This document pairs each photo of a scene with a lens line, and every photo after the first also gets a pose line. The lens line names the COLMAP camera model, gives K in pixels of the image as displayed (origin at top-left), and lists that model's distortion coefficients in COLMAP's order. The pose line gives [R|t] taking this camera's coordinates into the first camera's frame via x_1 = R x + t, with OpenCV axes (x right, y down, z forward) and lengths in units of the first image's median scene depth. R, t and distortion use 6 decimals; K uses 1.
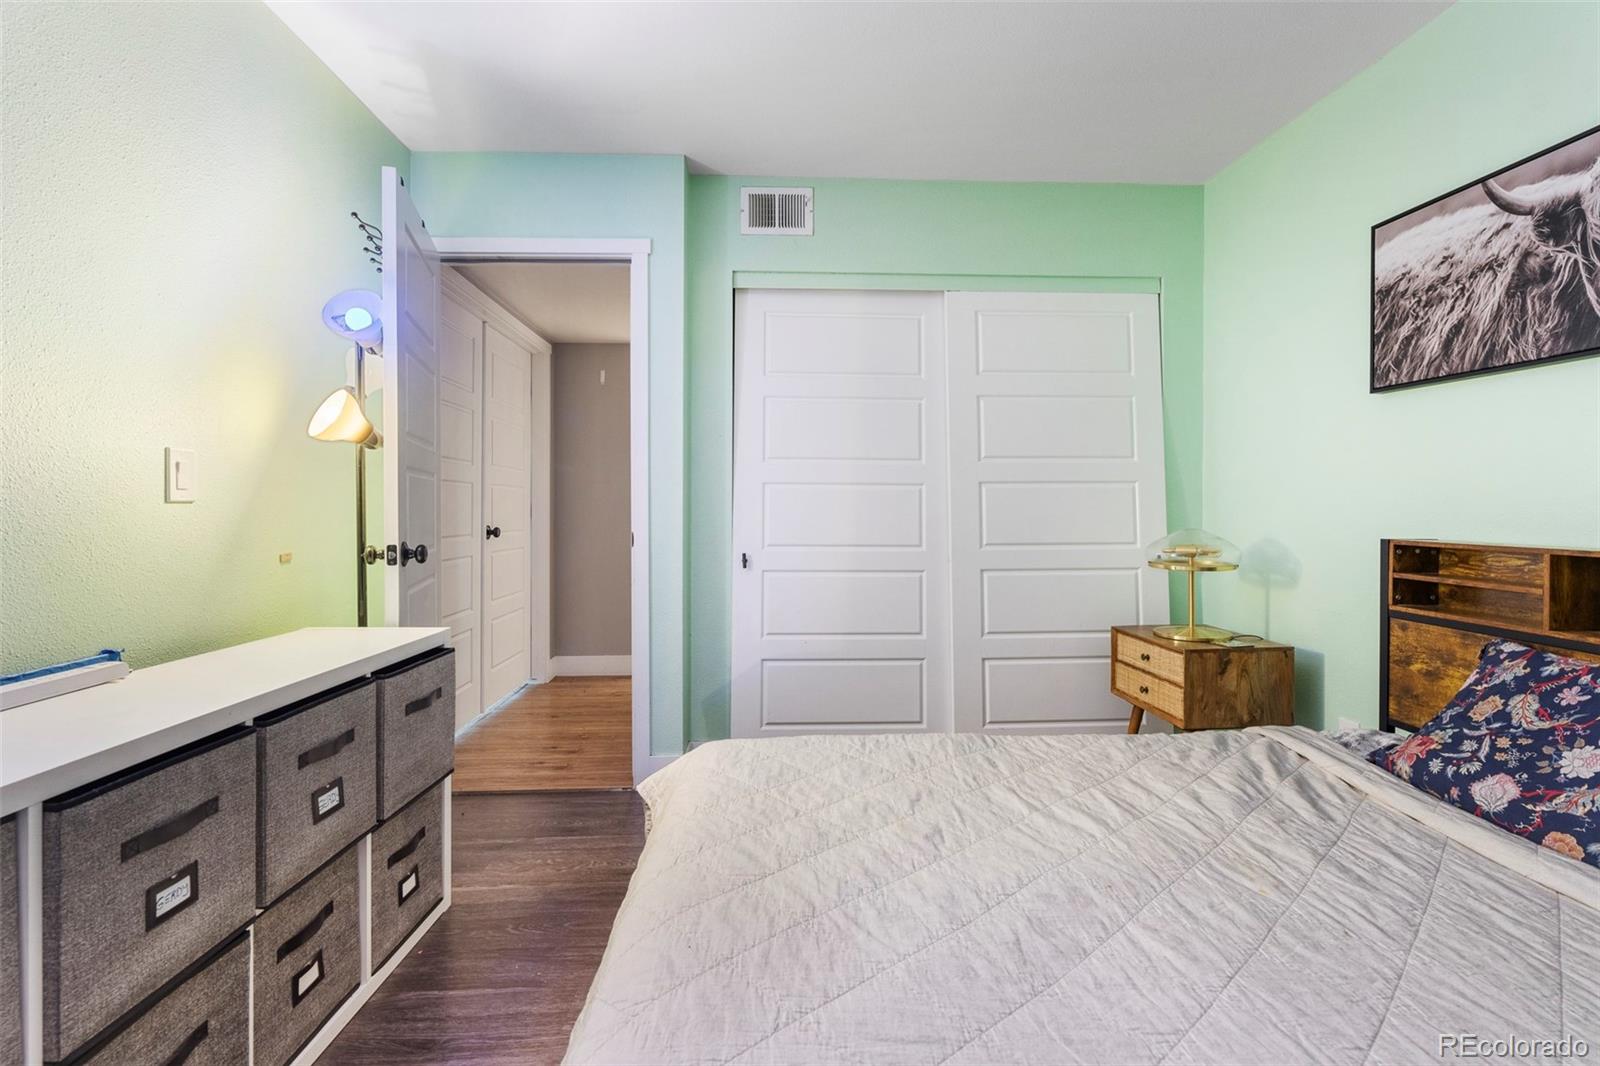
lens RADIAL K [[723.0, 0, 798.4], [0, 723.0, 518.5], [0, 0, 1]] dist [-0.000365, 0.000240]
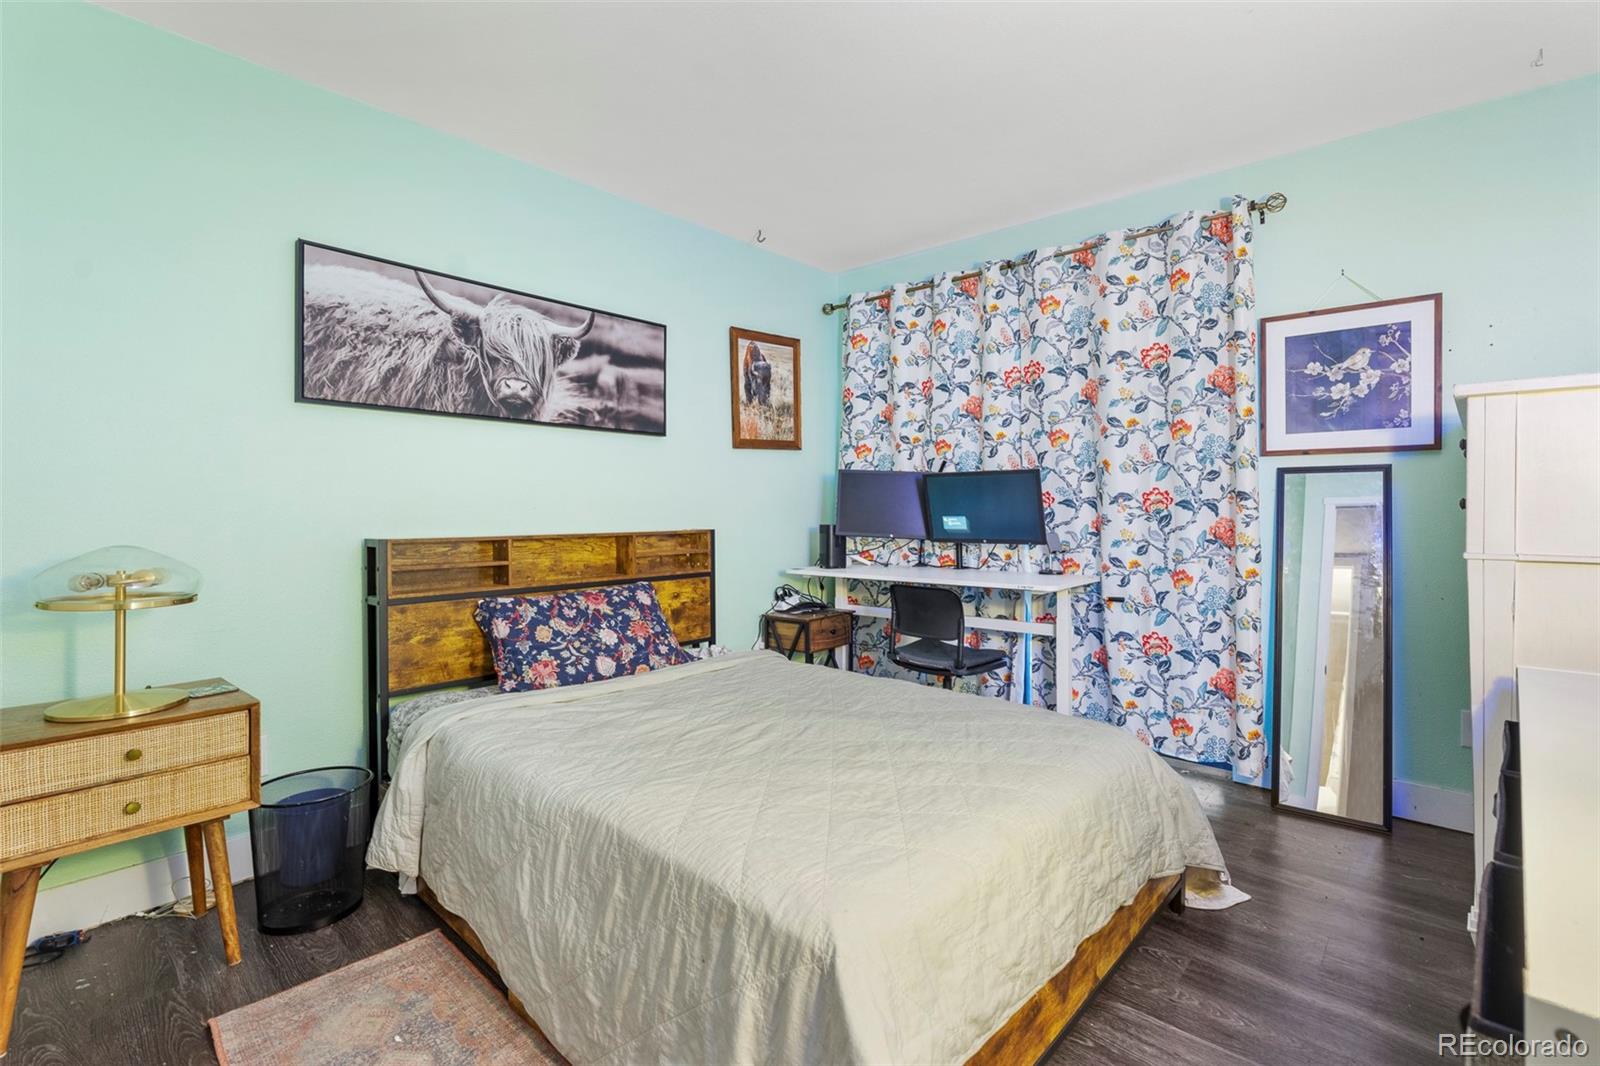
lens RADIAL K [[723.0, 0, 798.4], [0, 723.0, 518.5], [0, 0, 1]] dist [-0.000365, 0.000240]
pose [[-0.706597, -0.004510, 0.707602, -0.504835], [0.017938, 0.999544, 0.024283, -0.022399], [-0.707389, 0.029851, -0.706194, 1.435282]]
